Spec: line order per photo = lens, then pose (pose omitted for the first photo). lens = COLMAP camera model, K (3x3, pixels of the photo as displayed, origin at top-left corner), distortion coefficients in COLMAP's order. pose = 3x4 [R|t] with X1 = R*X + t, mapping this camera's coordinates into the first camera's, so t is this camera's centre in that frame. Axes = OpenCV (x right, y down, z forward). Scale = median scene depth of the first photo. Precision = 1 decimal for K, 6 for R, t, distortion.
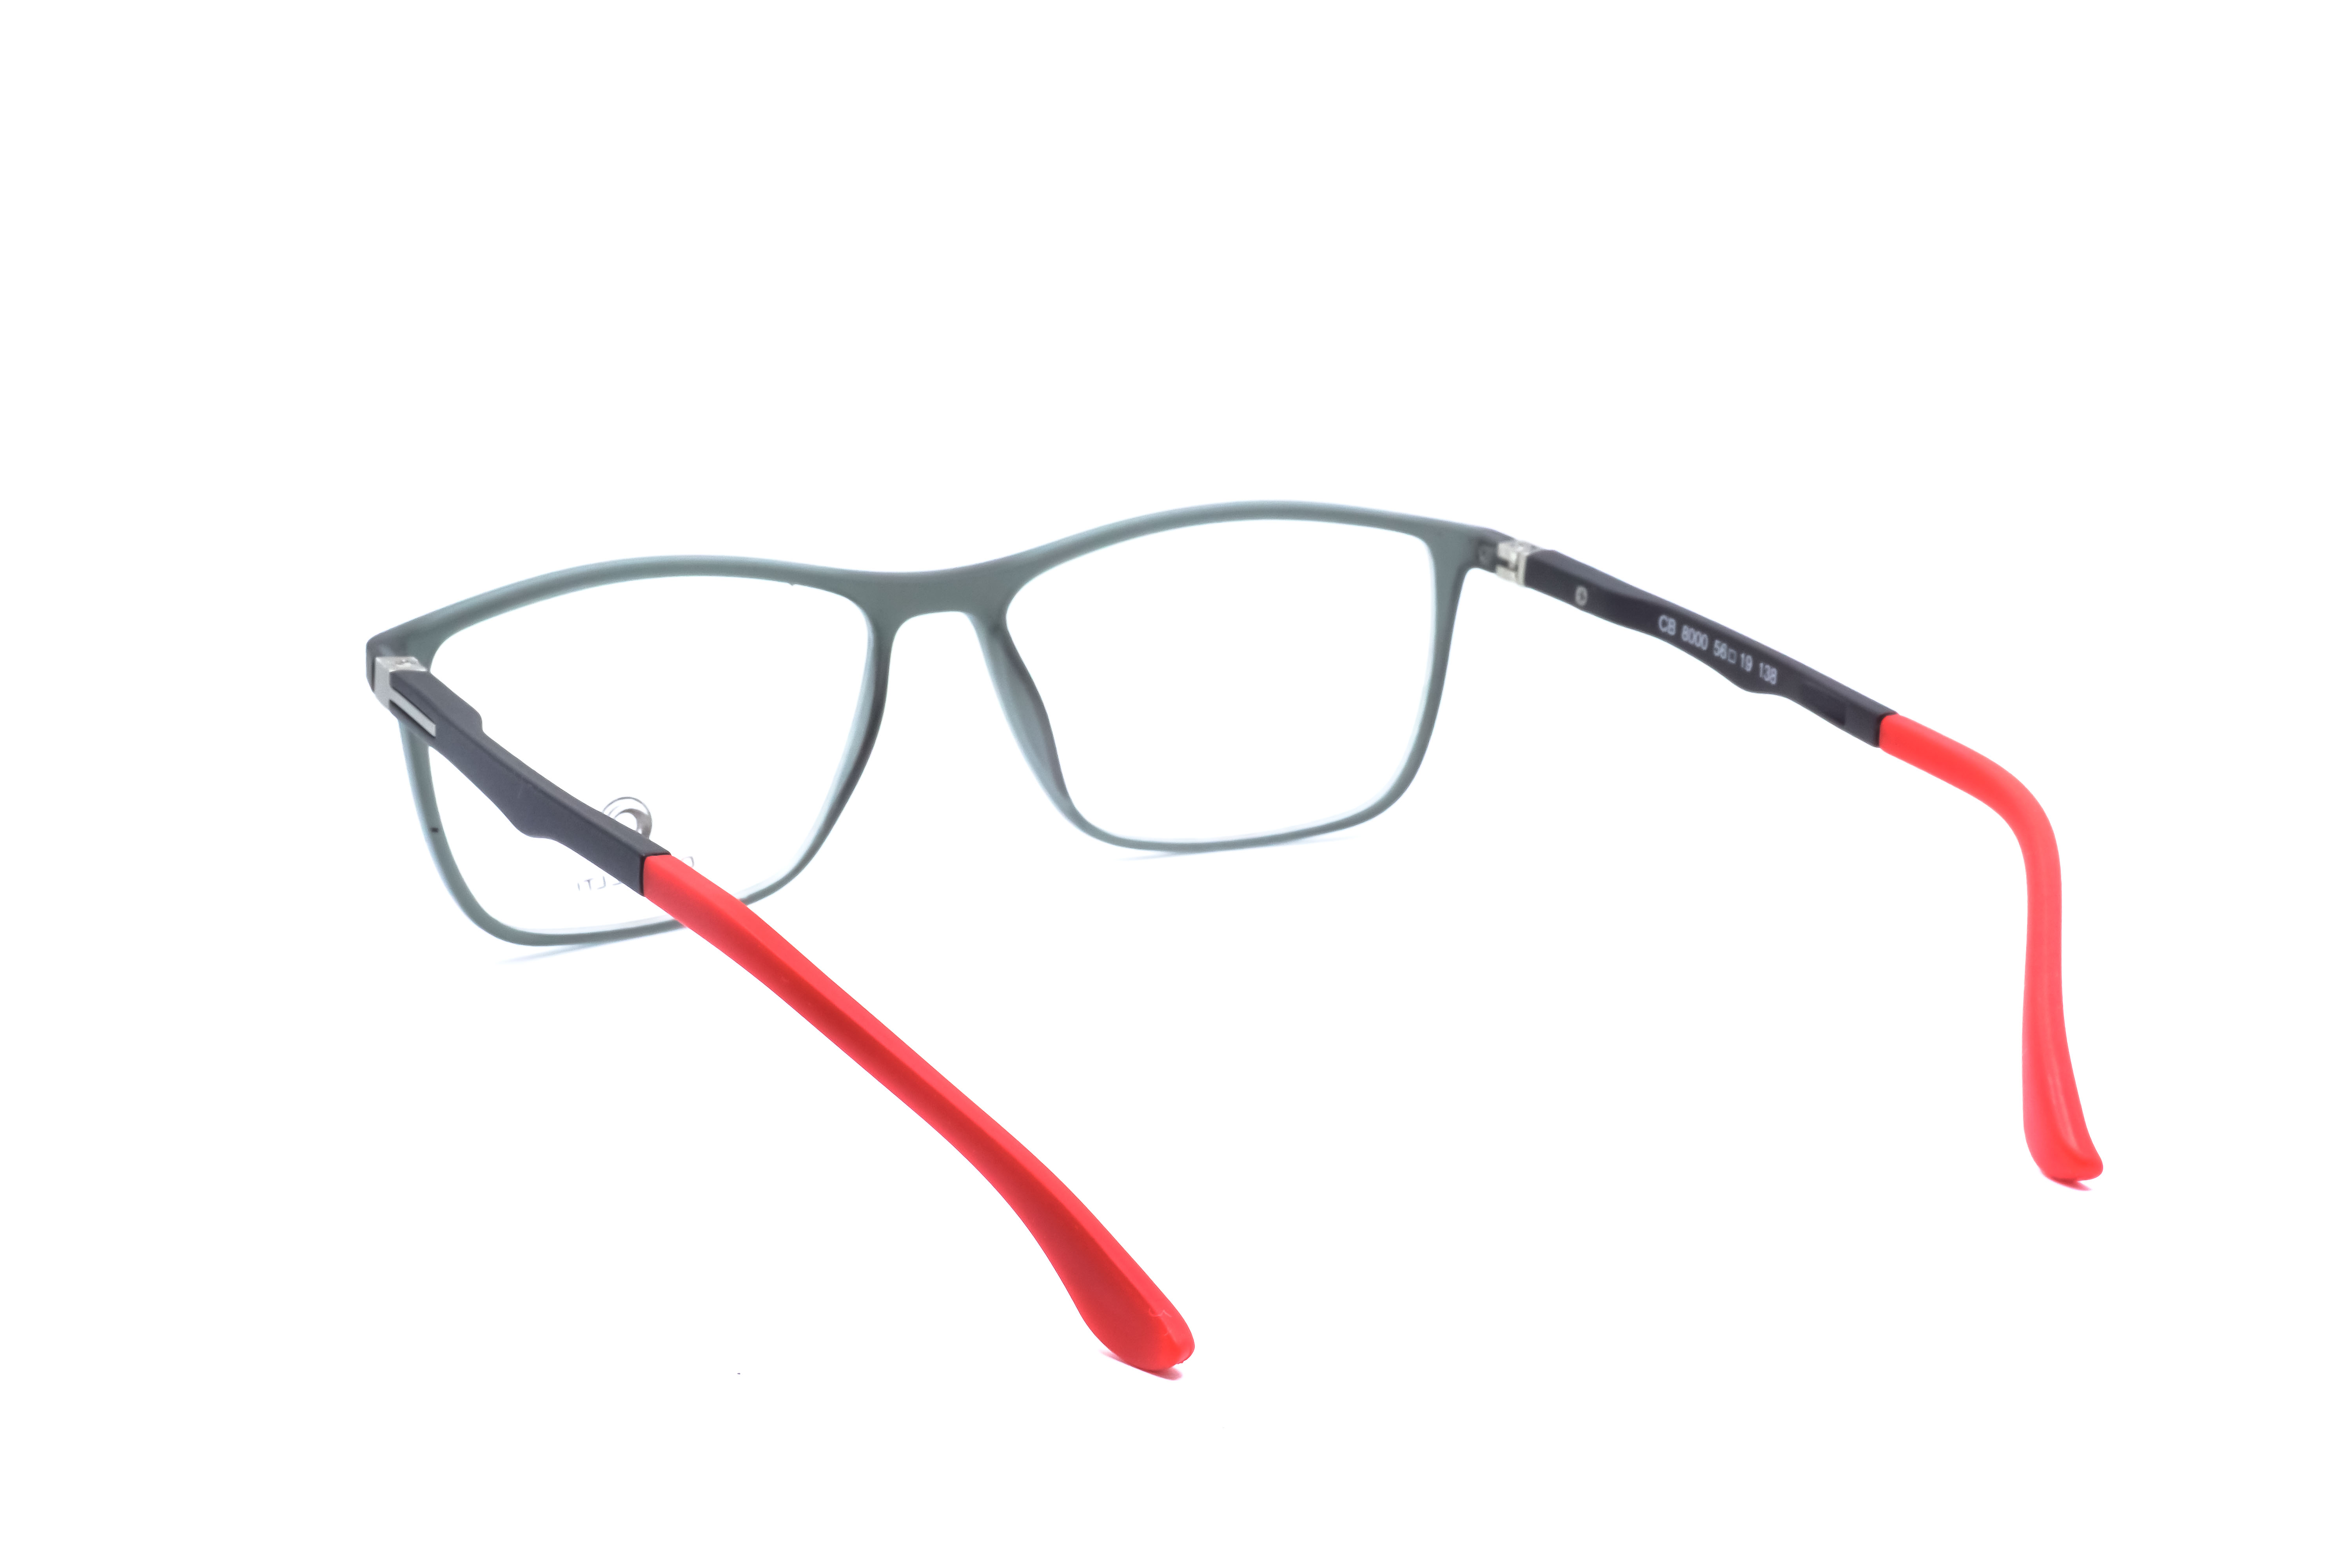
lens RADIAL K [[3366.1, 0, 1176.0], [0, 3366.1, 784.0], [0, 0, 1]] dist [-0.022341, 0.003220]
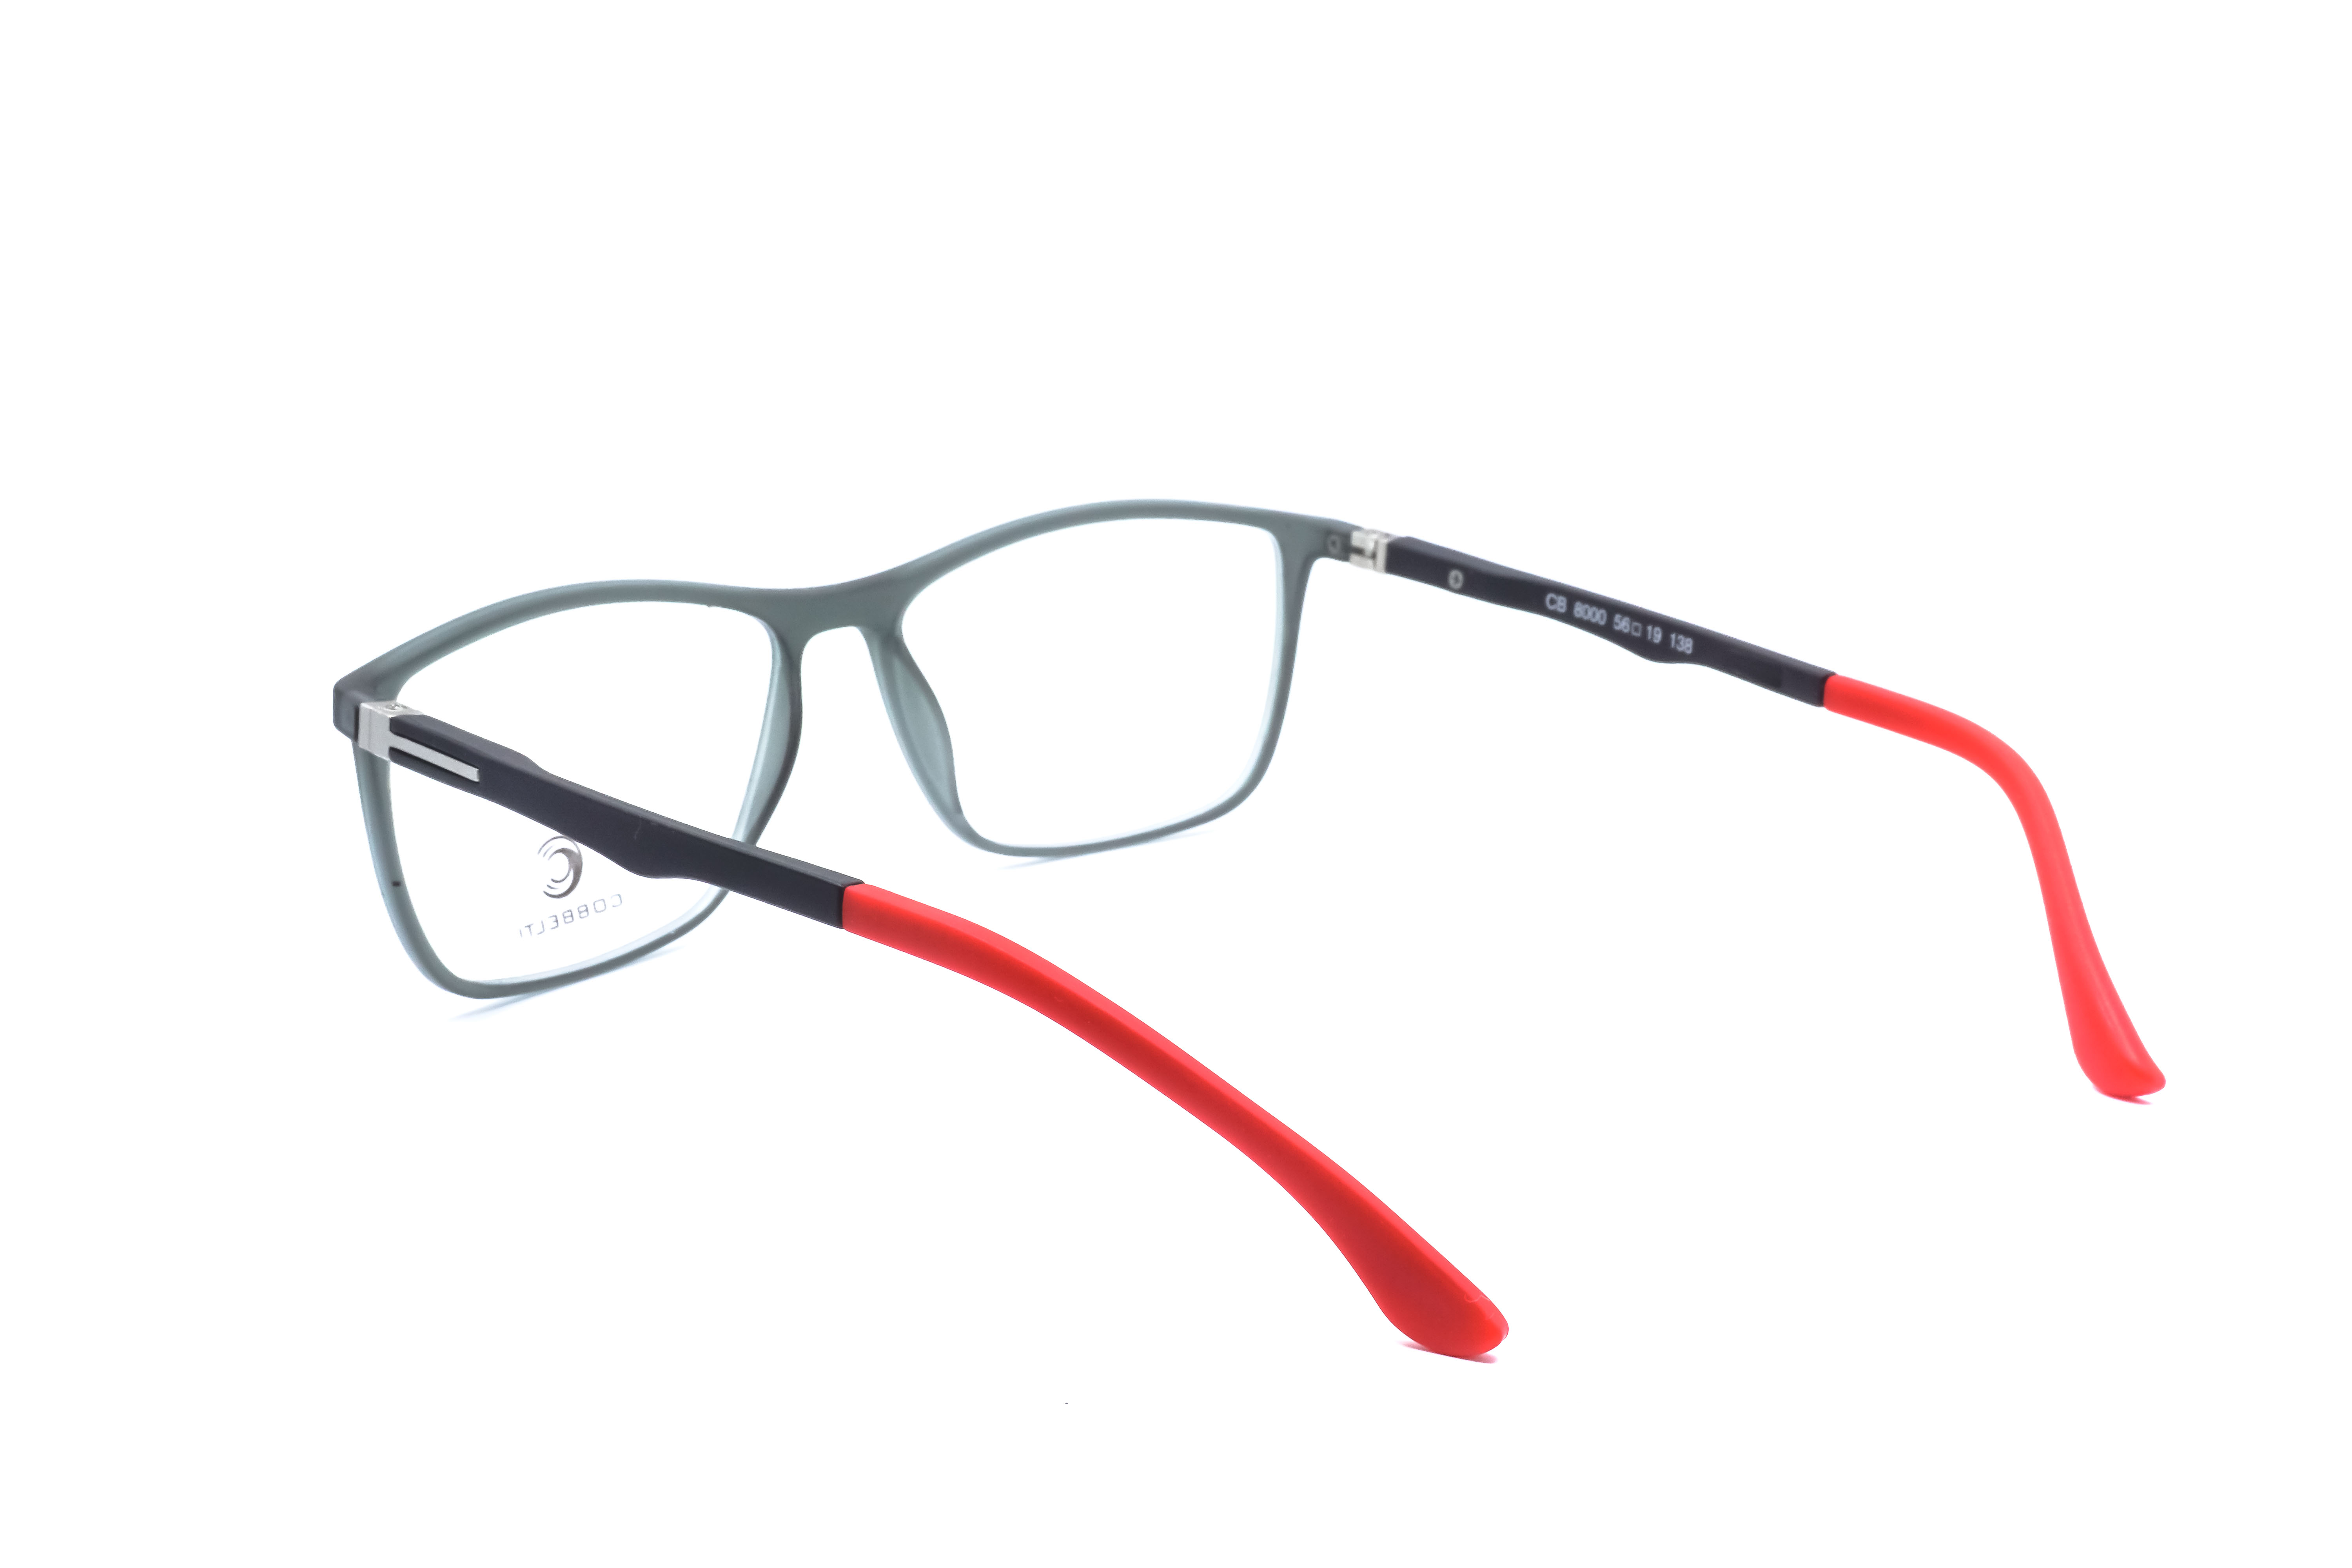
lens RADIAL K [[3366.1, 0, 1176.0], [0, 3366.1, 784.0], [0, 0, 1]] dist [-0.022341, 0.003220]
pose [[0.967104, -0.063425, 0.246347, -0.222703], [0.063580, 0.997950, 0.007332, -0.006742], [-0.246307, 0.008572, 0.969154, 0.028395]]
